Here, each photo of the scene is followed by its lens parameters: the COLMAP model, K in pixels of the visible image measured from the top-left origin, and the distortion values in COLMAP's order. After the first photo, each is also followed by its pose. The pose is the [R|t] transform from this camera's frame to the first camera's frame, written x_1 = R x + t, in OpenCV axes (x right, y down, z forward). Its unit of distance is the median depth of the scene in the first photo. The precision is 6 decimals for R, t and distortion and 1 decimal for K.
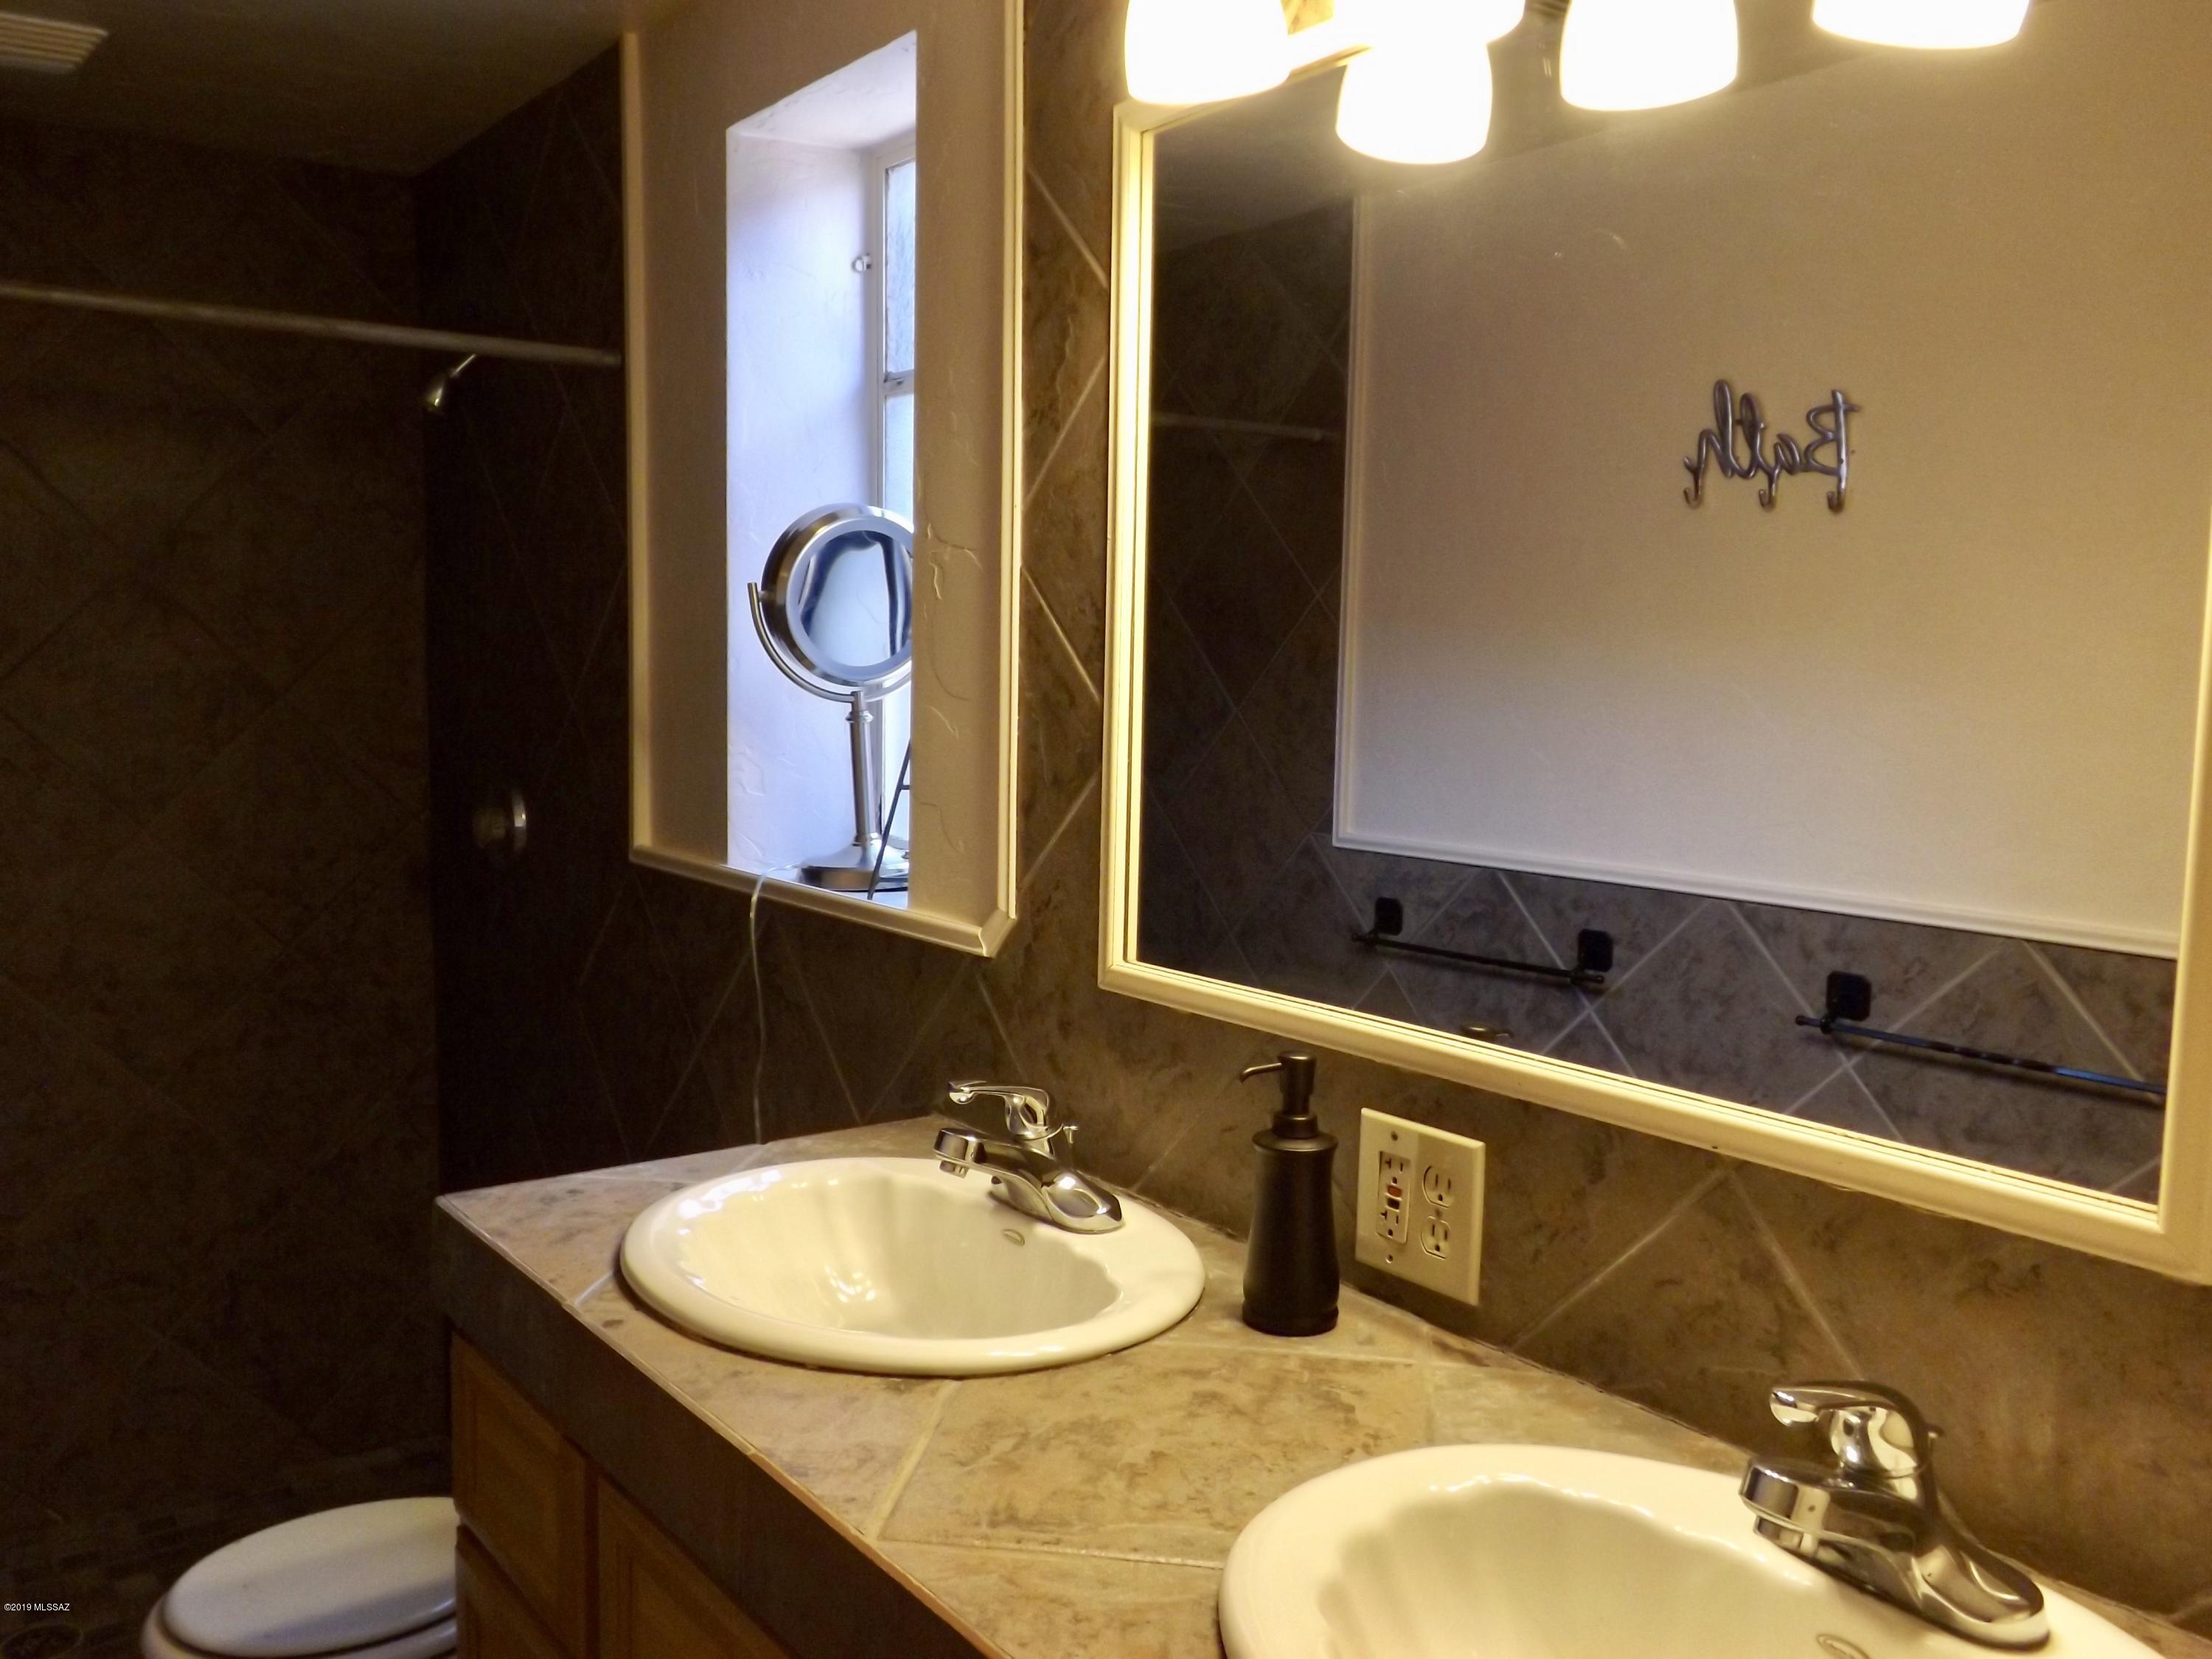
lens RADIAL K [[2032.6, 0, 1106.0], [0, 2032.6, 829.5], [0, 0, 1]] dist [0.083122, -0.070582]
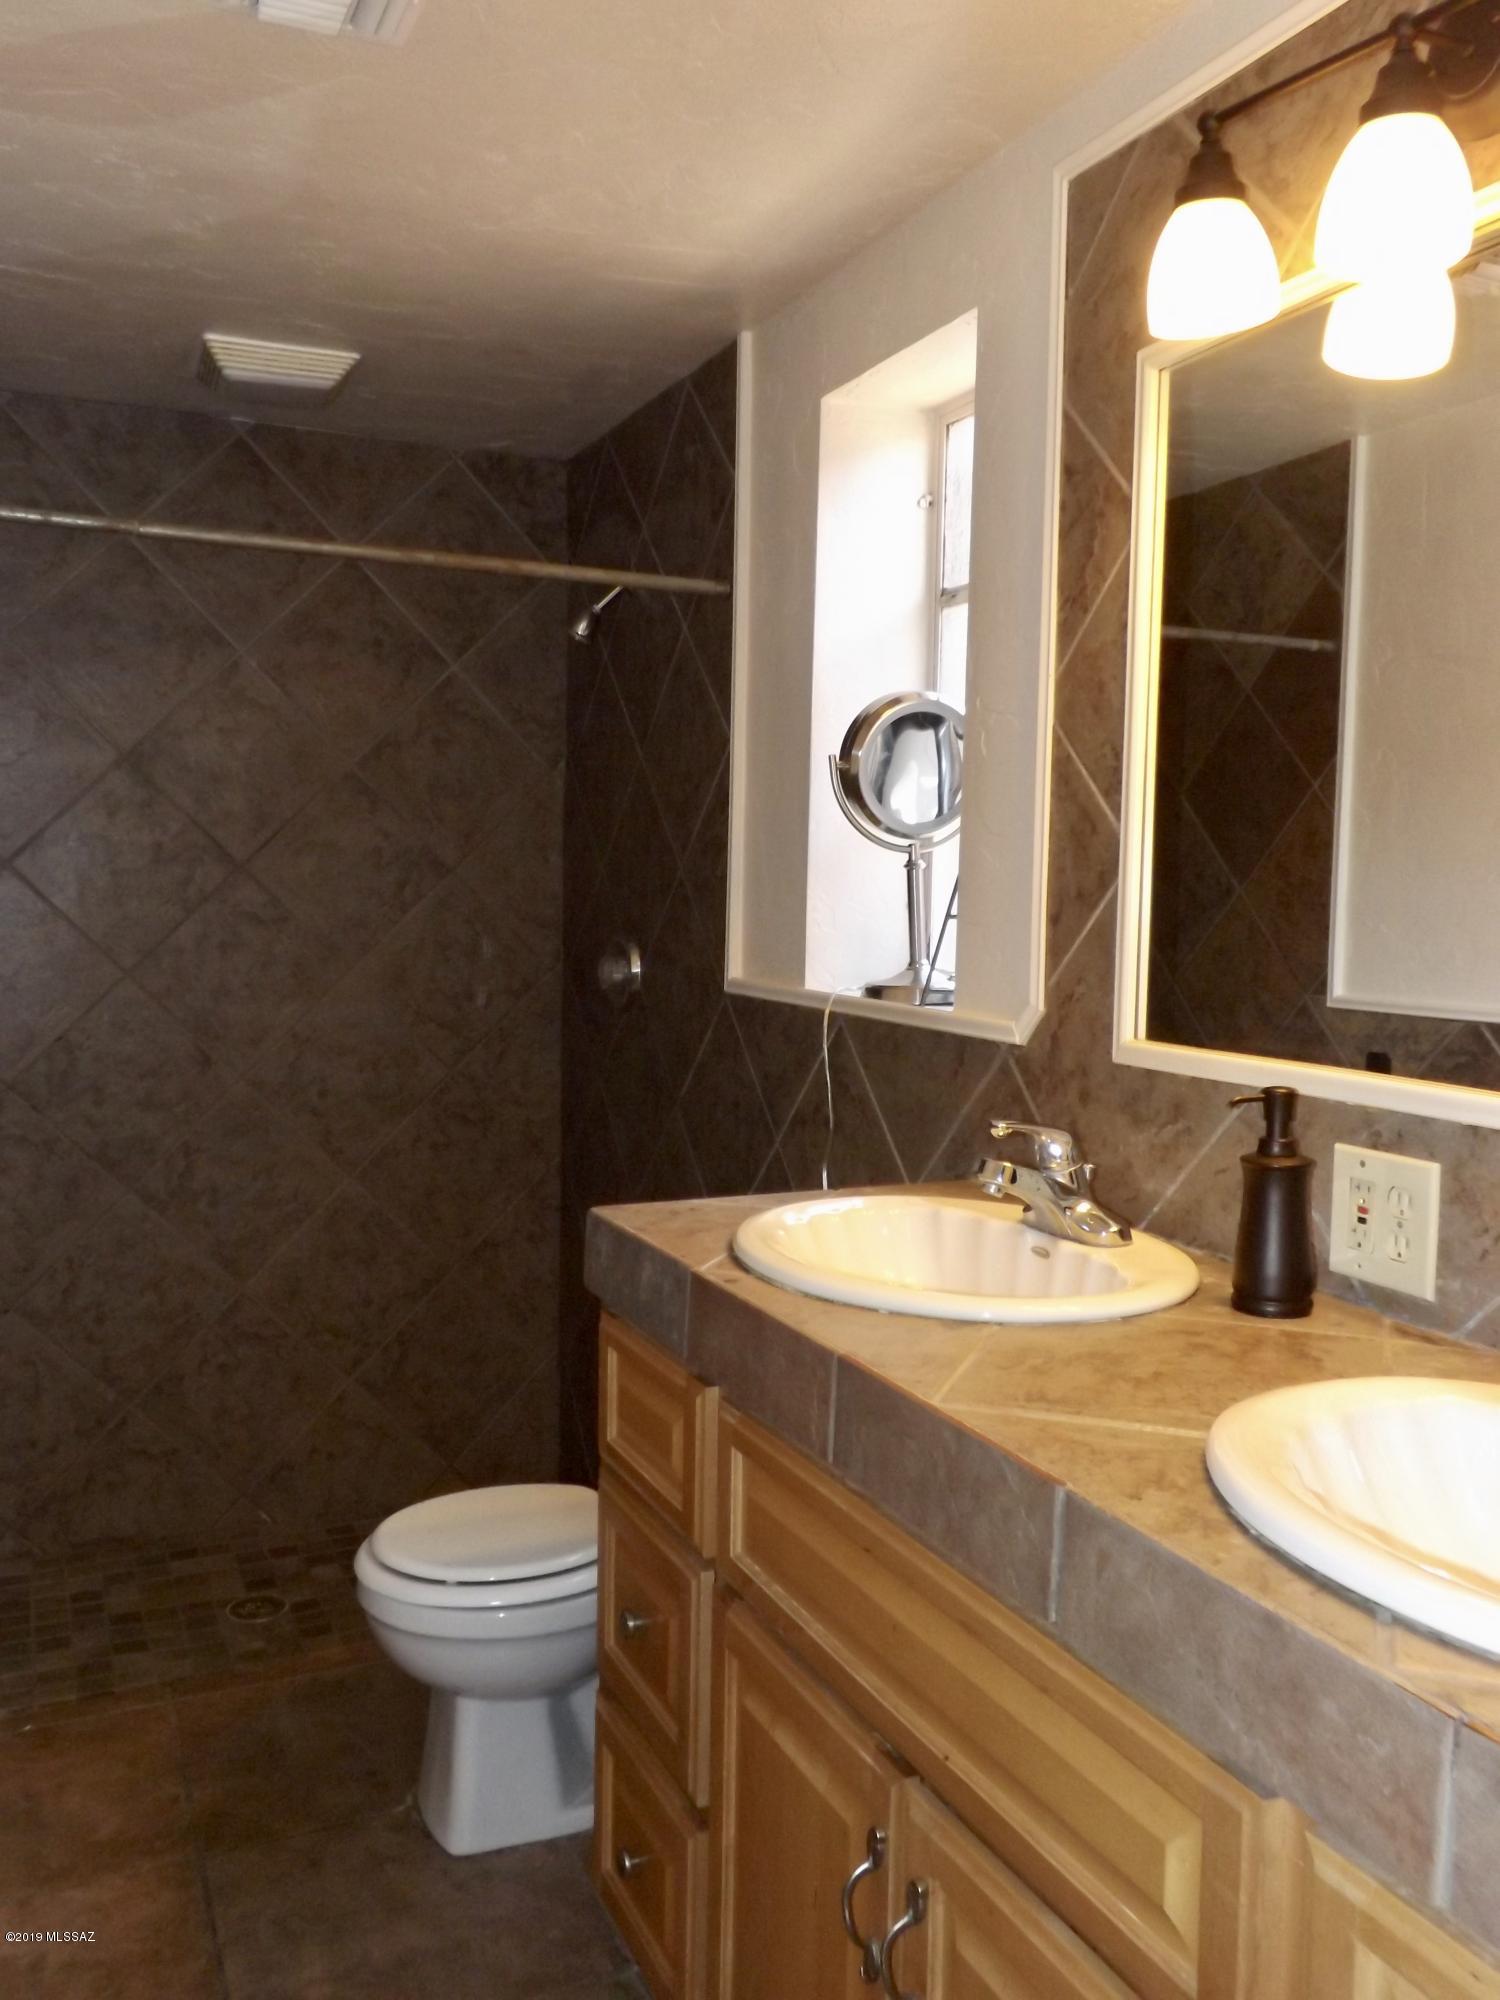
lens RADIAL K [[1837.8, 0, 753.4], [0, 1837.8, 943.7], [0, 0, 1]] dist [0.083122, -0.070582]
pose [[0.980689, 0.013045, -0.195137, -0.000259], [-0.024234, 0.998189, -0.055066, 0.070956], [0.194065, 0.058731, 0.979229, -0.124848]]
